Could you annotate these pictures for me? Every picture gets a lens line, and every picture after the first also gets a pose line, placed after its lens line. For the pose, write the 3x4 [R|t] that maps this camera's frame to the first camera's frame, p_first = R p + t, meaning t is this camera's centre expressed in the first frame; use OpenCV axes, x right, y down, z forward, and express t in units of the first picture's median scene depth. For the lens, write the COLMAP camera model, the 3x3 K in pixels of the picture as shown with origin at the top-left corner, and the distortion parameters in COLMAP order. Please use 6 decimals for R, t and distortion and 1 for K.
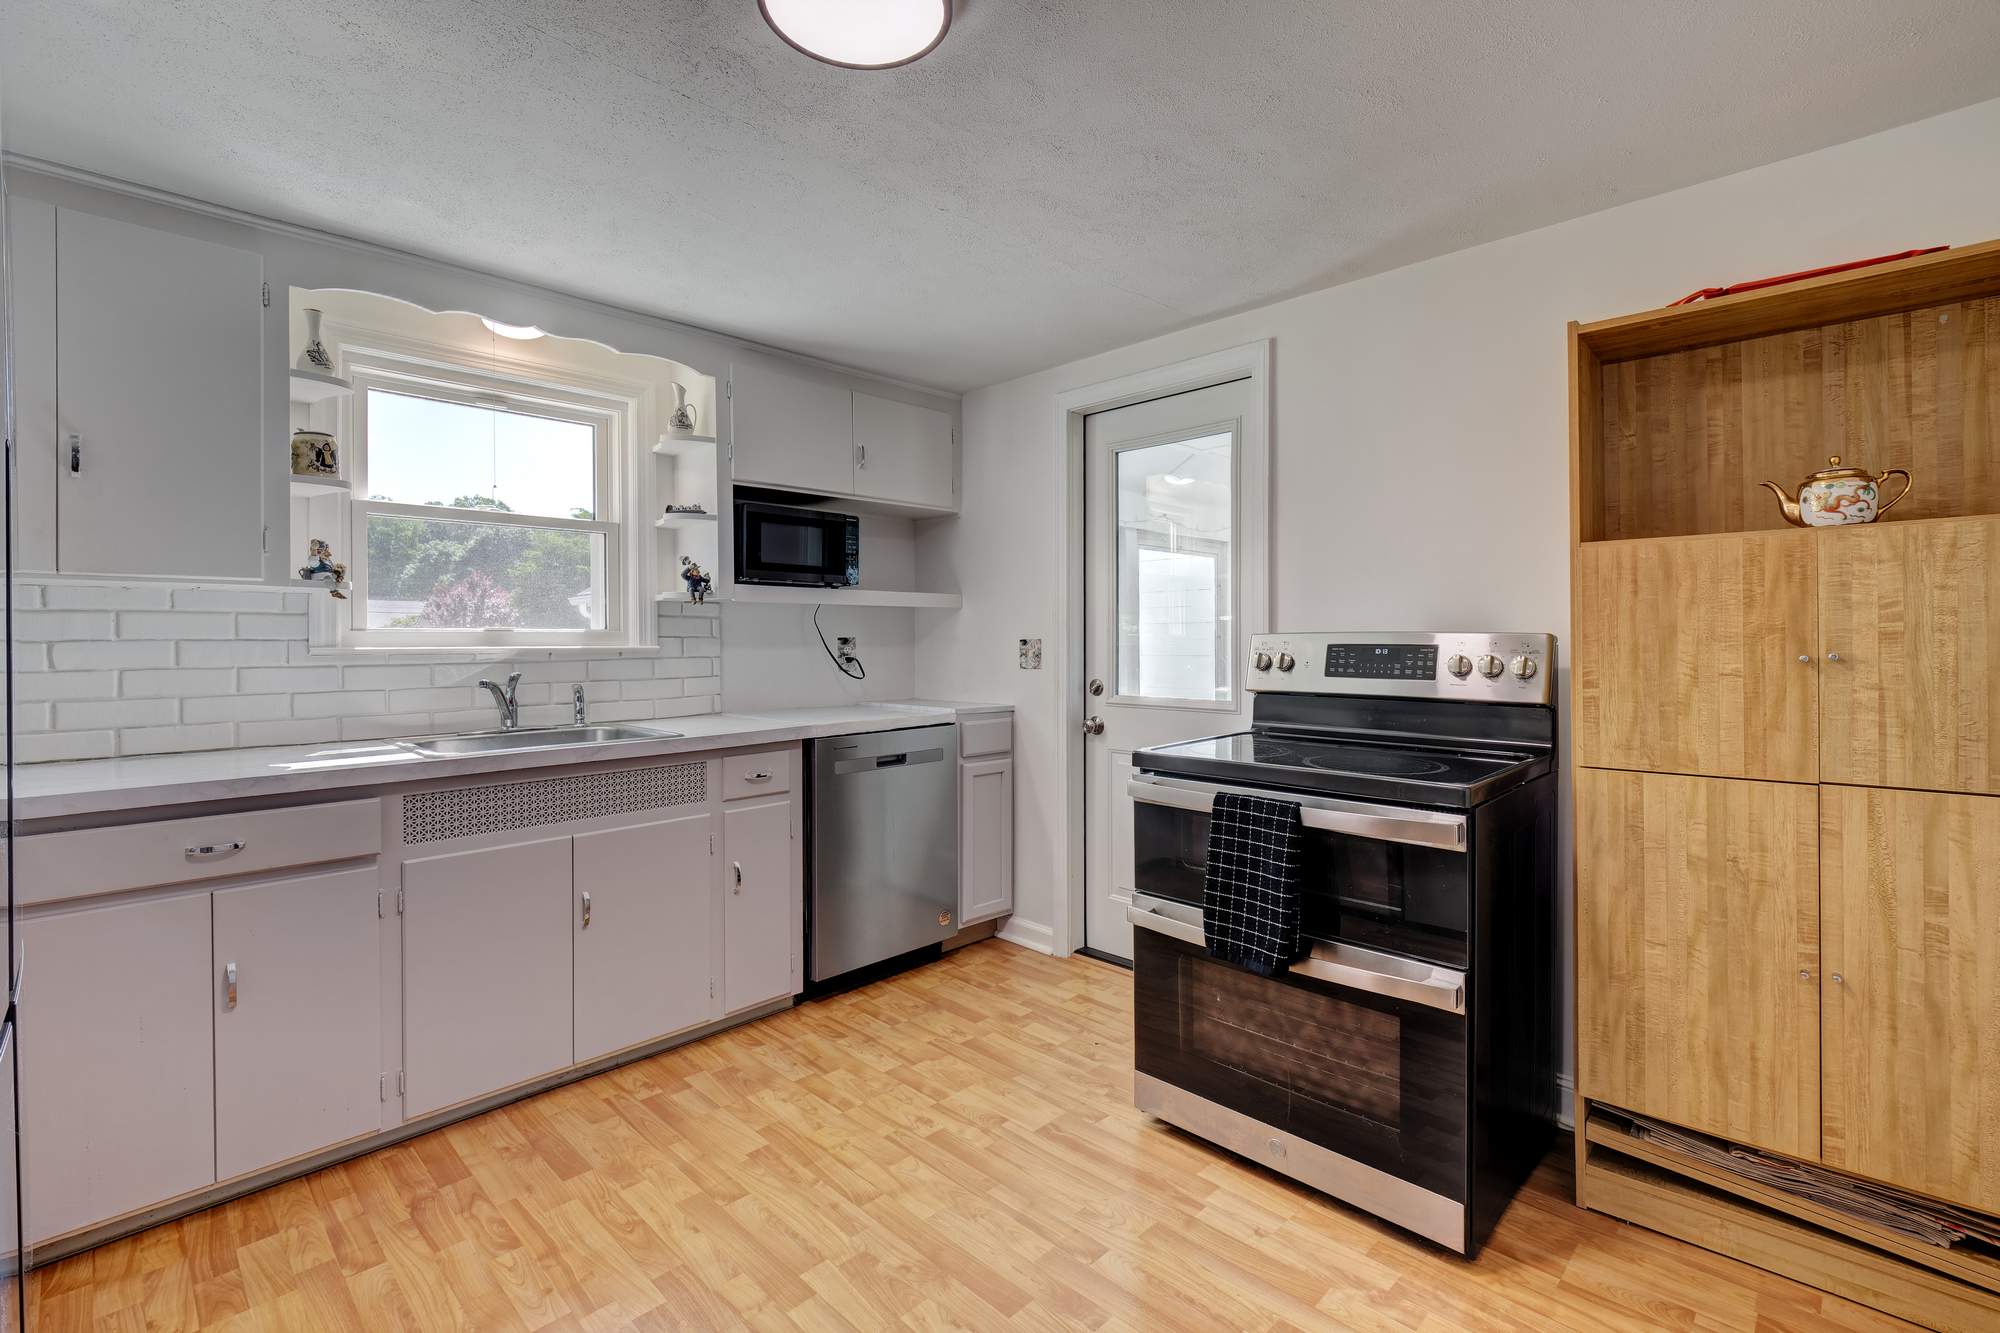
lens RADIAL K [[889.2, 0, 1040.9], [0, 889.2, 648.1], [0, 0, 1]] dist [0.011837, -0.006858]
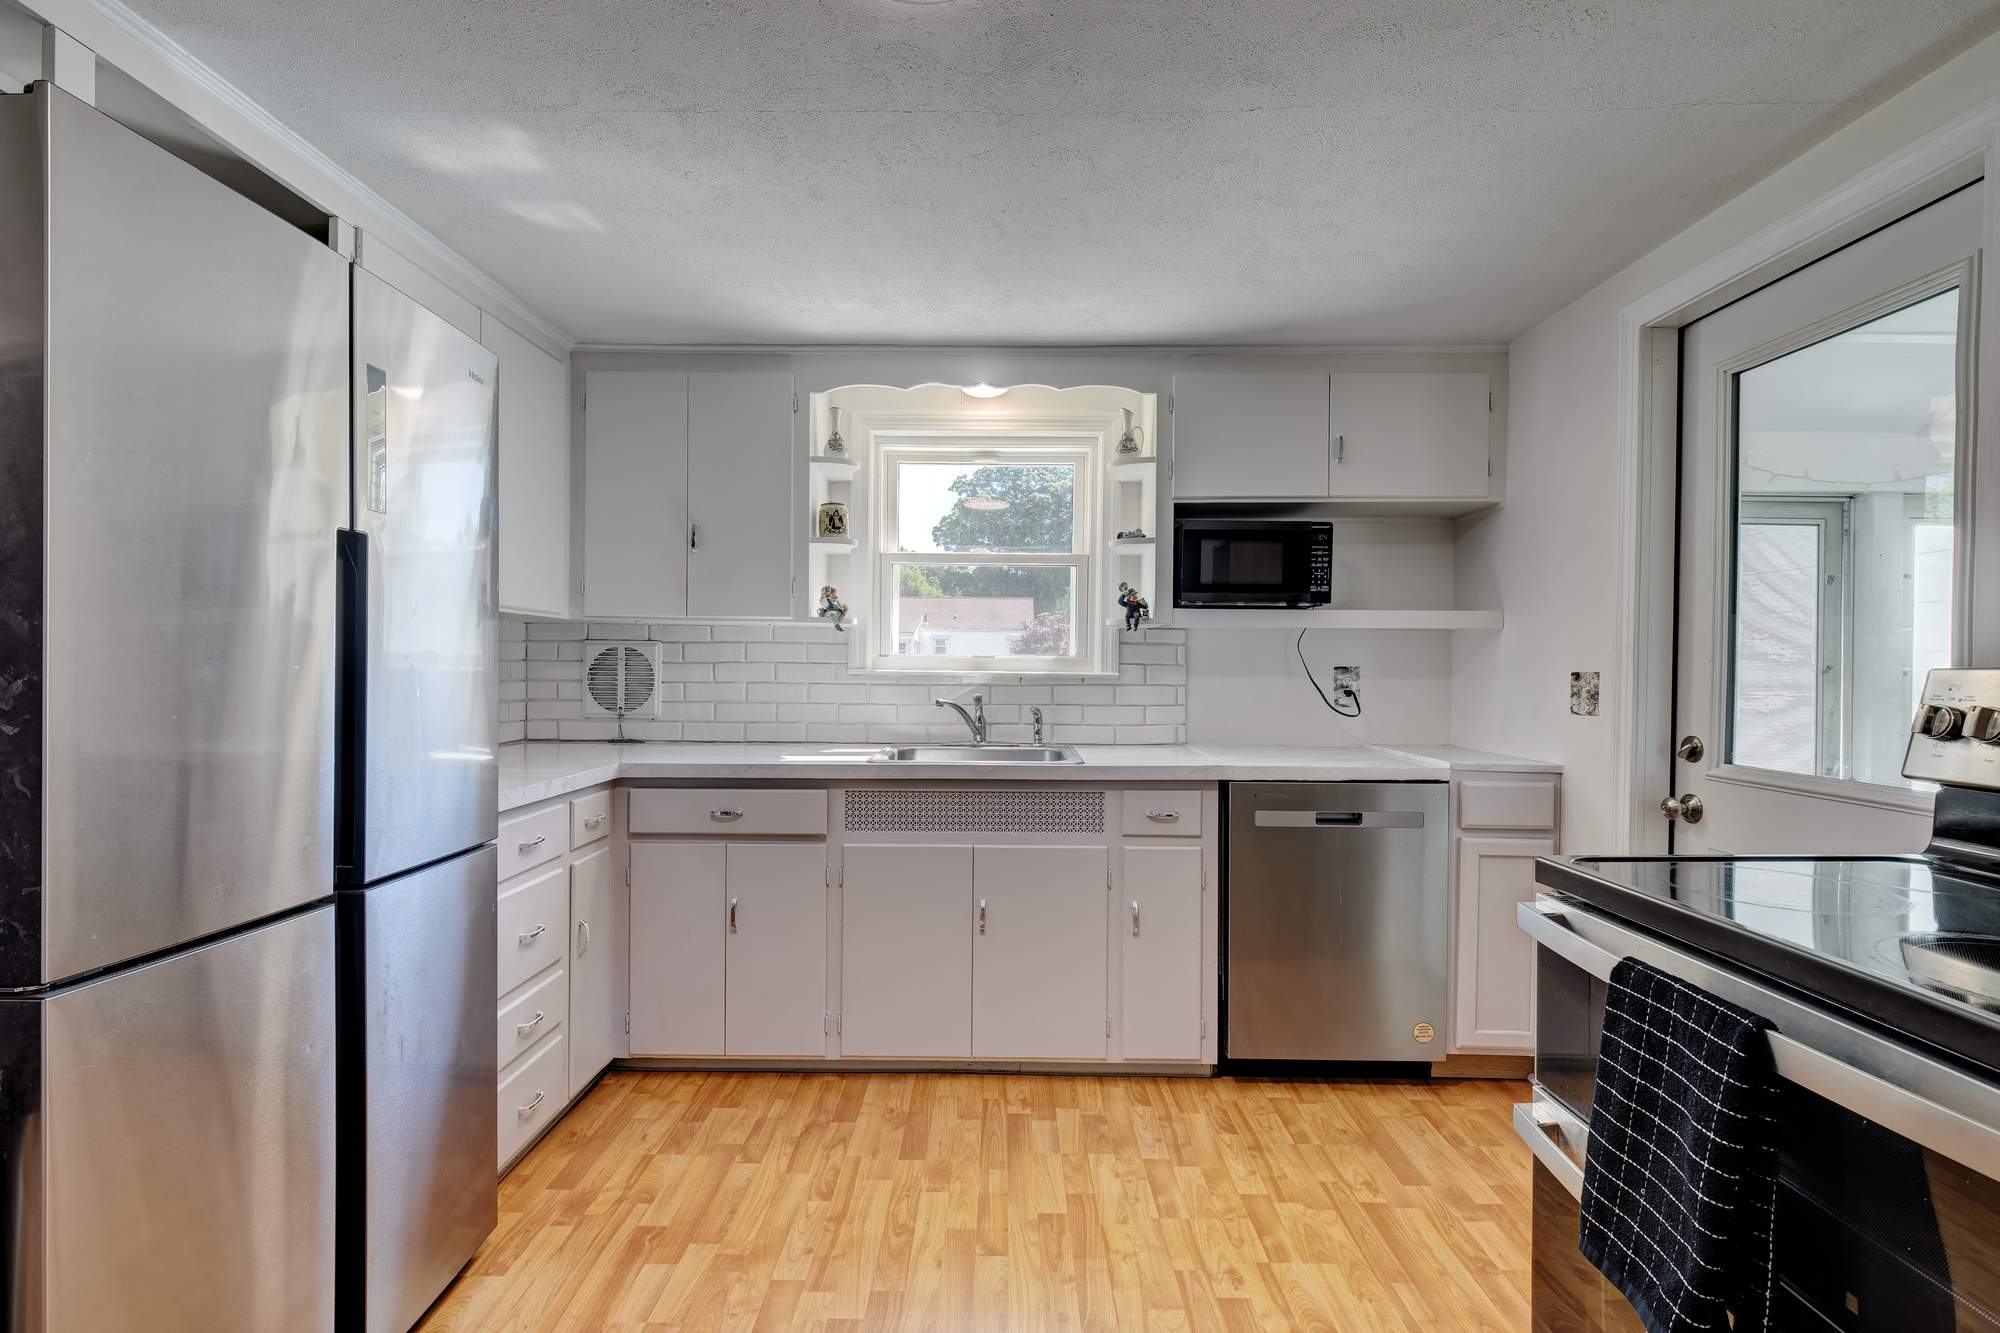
lens RADIAL K [[889.2, 0, 999.2], [0, 889.2, 672.4], [0, 0, 1]] dist [0.011837, -0.006858]
pose [[0.677404, 0.017900, -0.735394, 0.255205], [-0.019116, 0.999795, 0.006727, -0.007706], [0.735363, 0.009501, 0.677607, 0.255448]]
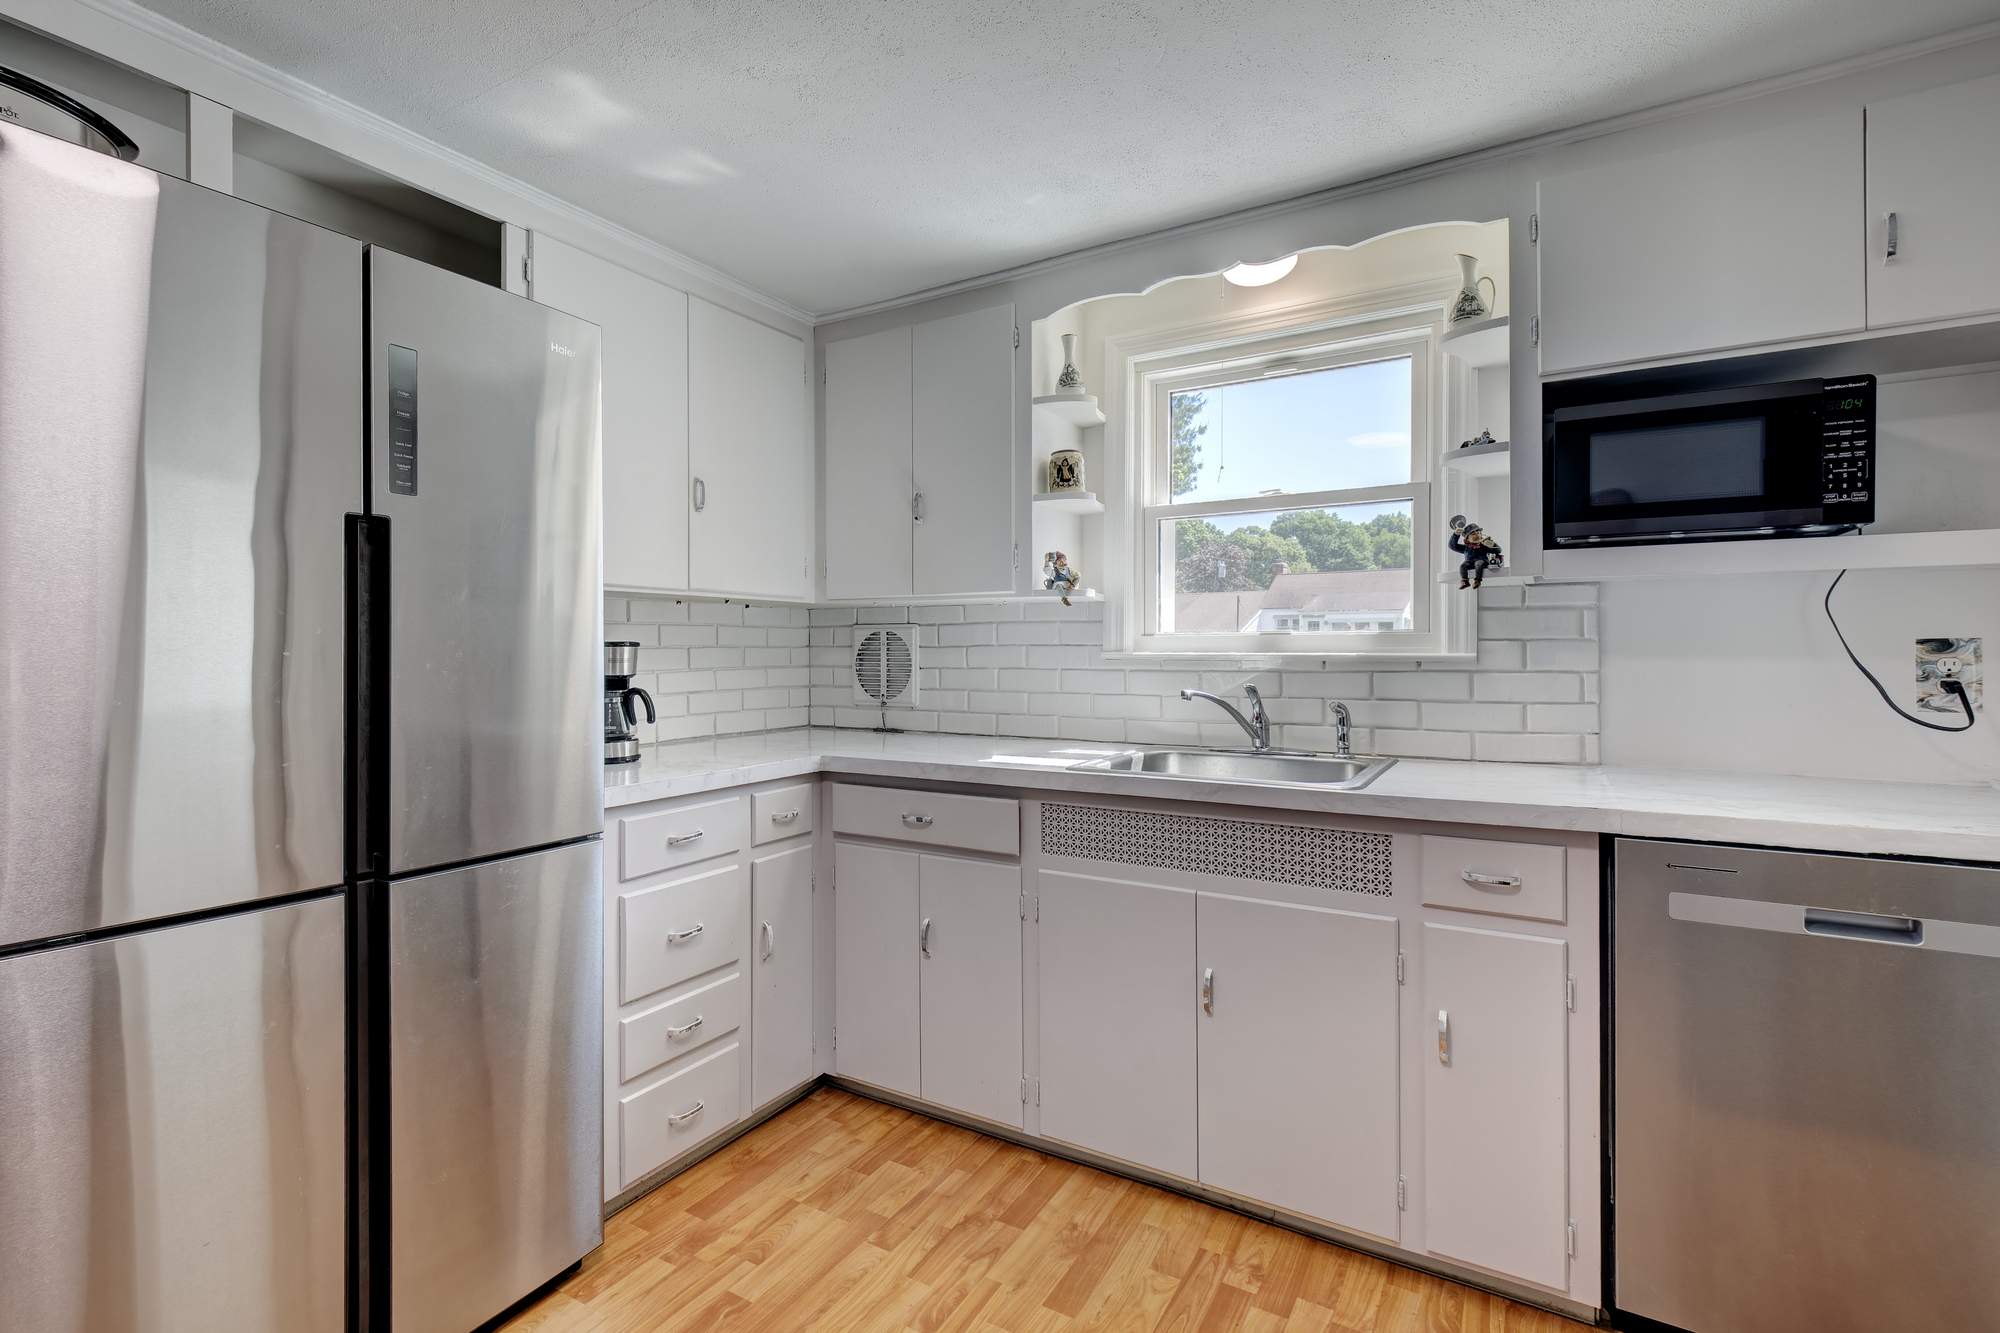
lens RADIAL K [[889.2, 0, 1015.7], [0, 889.2, 658.6], [0, 0, 1]] dist [0.011837, -0.006858]
pose [[0.215095, 0.014749, -0.976482, 0.185977], [-0.006505, 0.999885, 0.013670, -0.005926], [0.976571, 0.003412, 0.215166, 0.596245]]
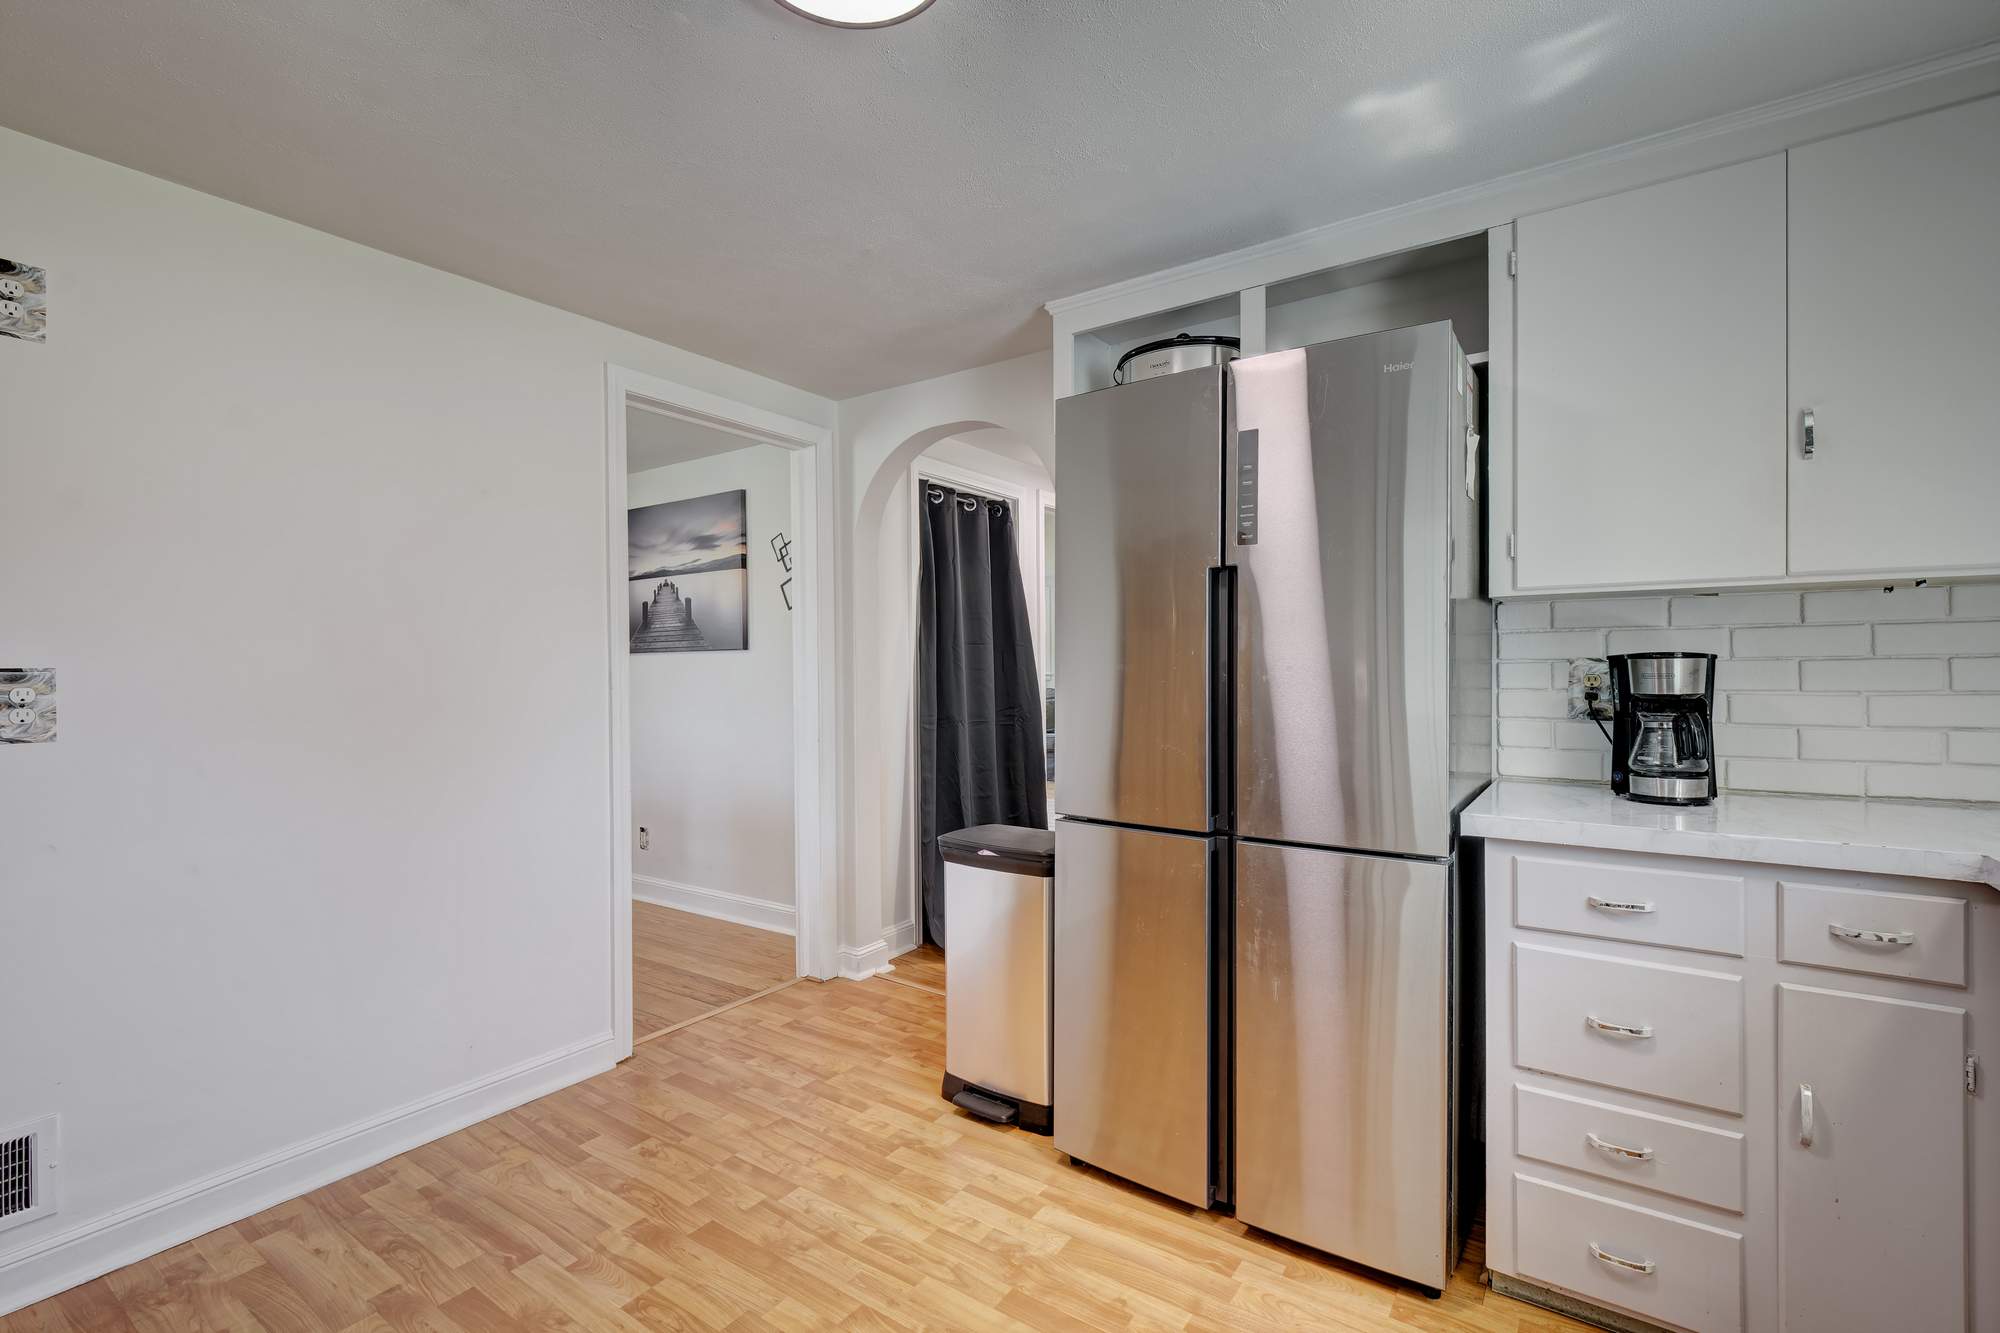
lens RADIAL K [[889.2, 0, 996.6], [0, 889.2, 677.5], [0, 0, 1]] dist [0.011837, -0.006858]
pose [[-0.987675, 0.014681, -0.155827, -0.109323], [0.011167, 0.999664, 0.023400, -0.010444], [0.156118, 0.021371, -0.987507, 0.991825]]
